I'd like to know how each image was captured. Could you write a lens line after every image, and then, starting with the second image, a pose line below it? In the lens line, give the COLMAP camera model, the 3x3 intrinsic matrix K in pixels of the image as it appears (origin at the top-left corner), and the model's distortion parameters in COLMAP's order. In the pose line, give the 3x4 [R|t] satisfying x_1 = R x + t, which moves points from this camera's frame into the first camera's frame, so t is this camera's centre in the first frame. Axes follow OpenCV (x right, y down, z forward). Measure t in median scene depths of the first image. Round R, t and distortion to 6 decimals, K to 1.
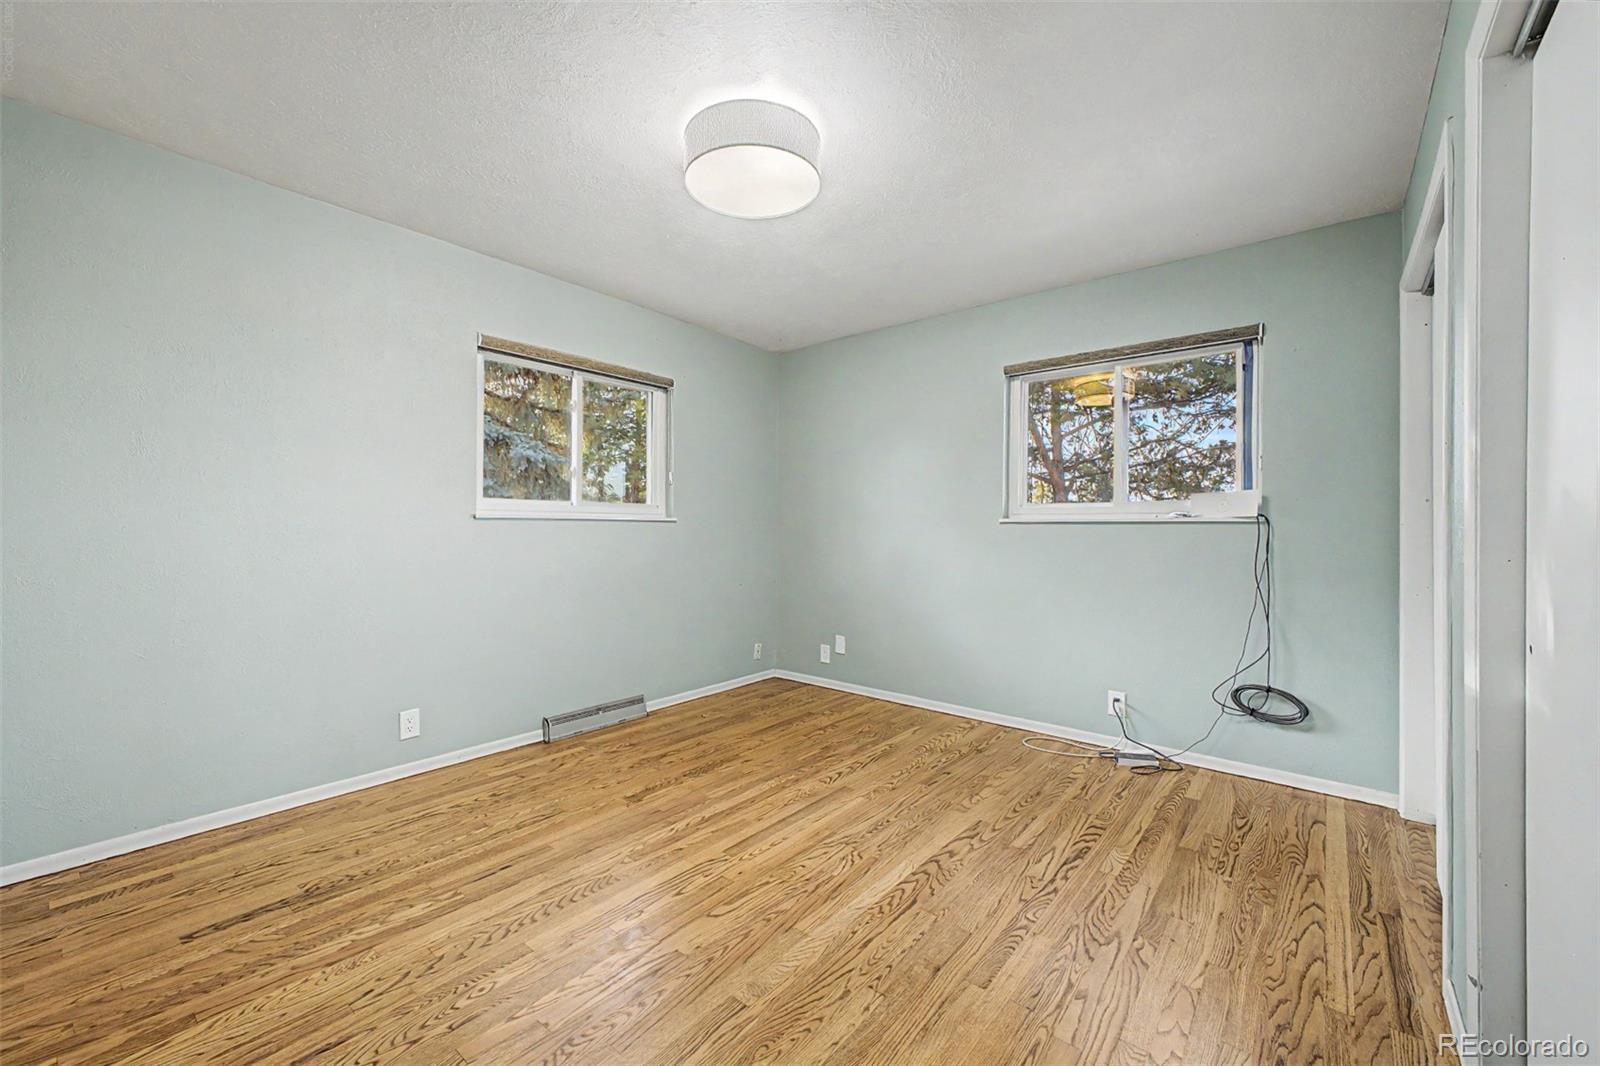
lens RADIAL K [[641.7, 0, 793.9], [0, 641.7, 528.7], [0, 0, 1]] dist [0.020712, -0.005752]
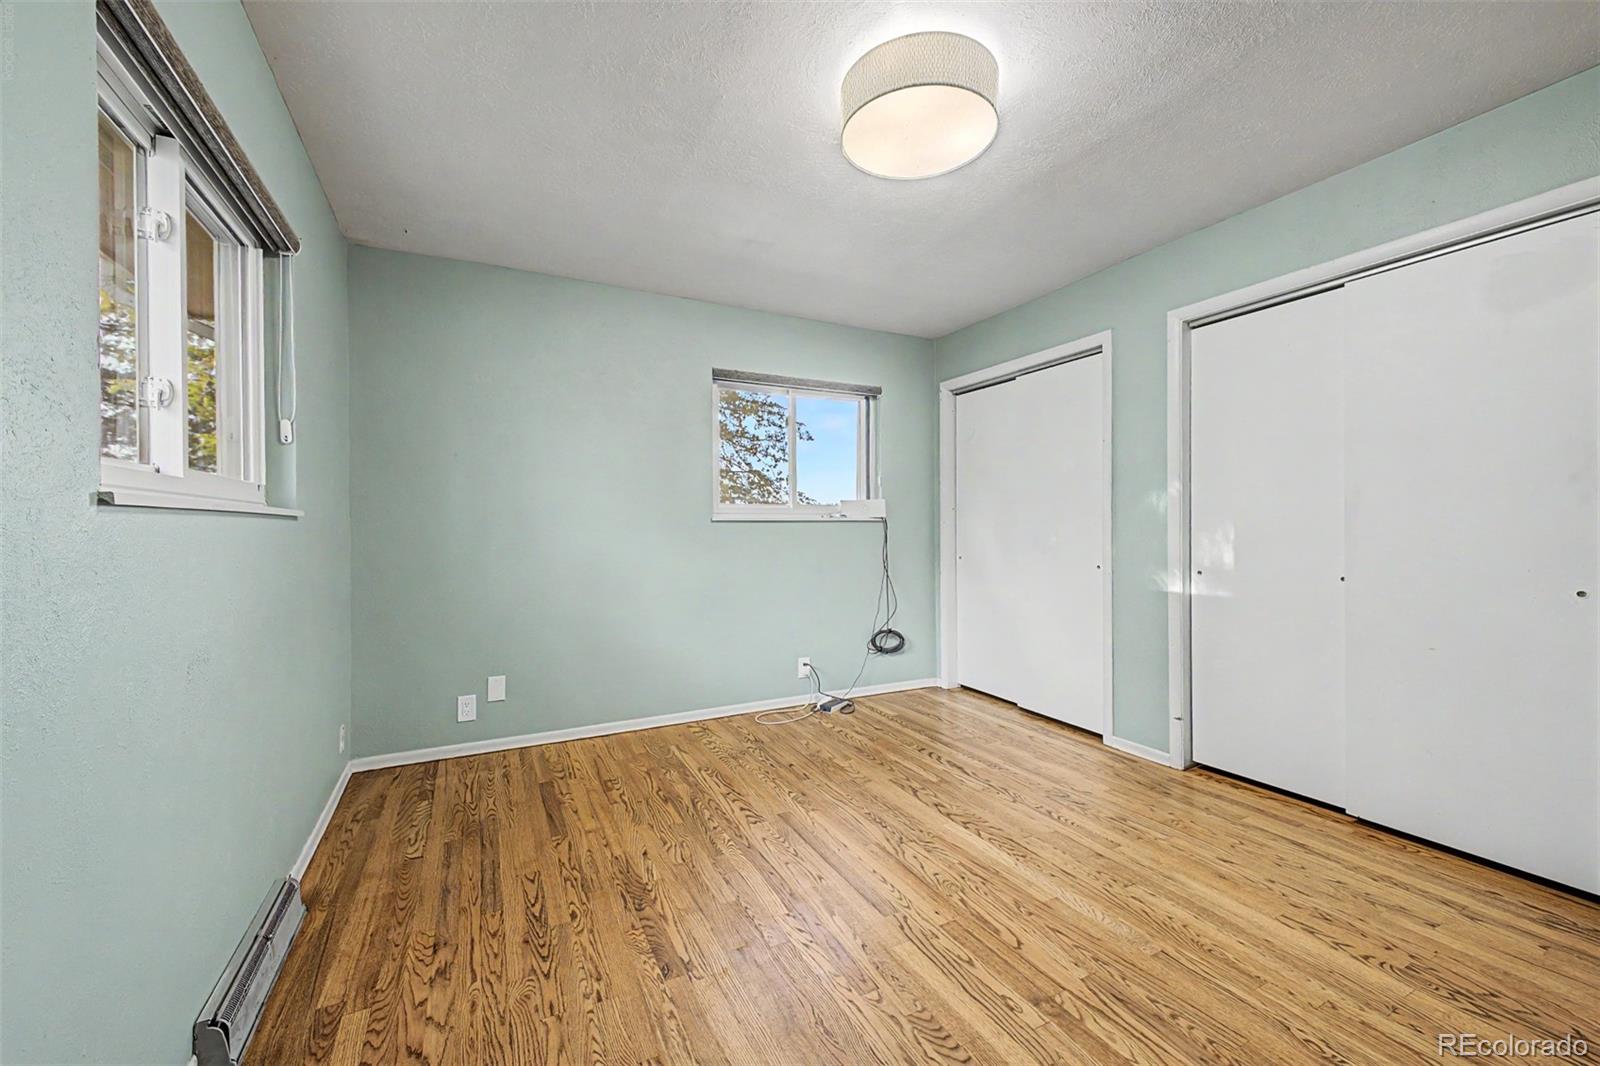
lens RADIAL K [[641.7, 0, 801.7], [0, 641.7, 525.1], [0, 0, 1]] dist [0.020712, -0.005752]
pose [[0.387933, -0.007117, 0.921660, -0.668061], [0.007244, 0.999963, 0.004673, -0.007787], [-0.921659, 0.004864, 0.387970, 0.559692]]
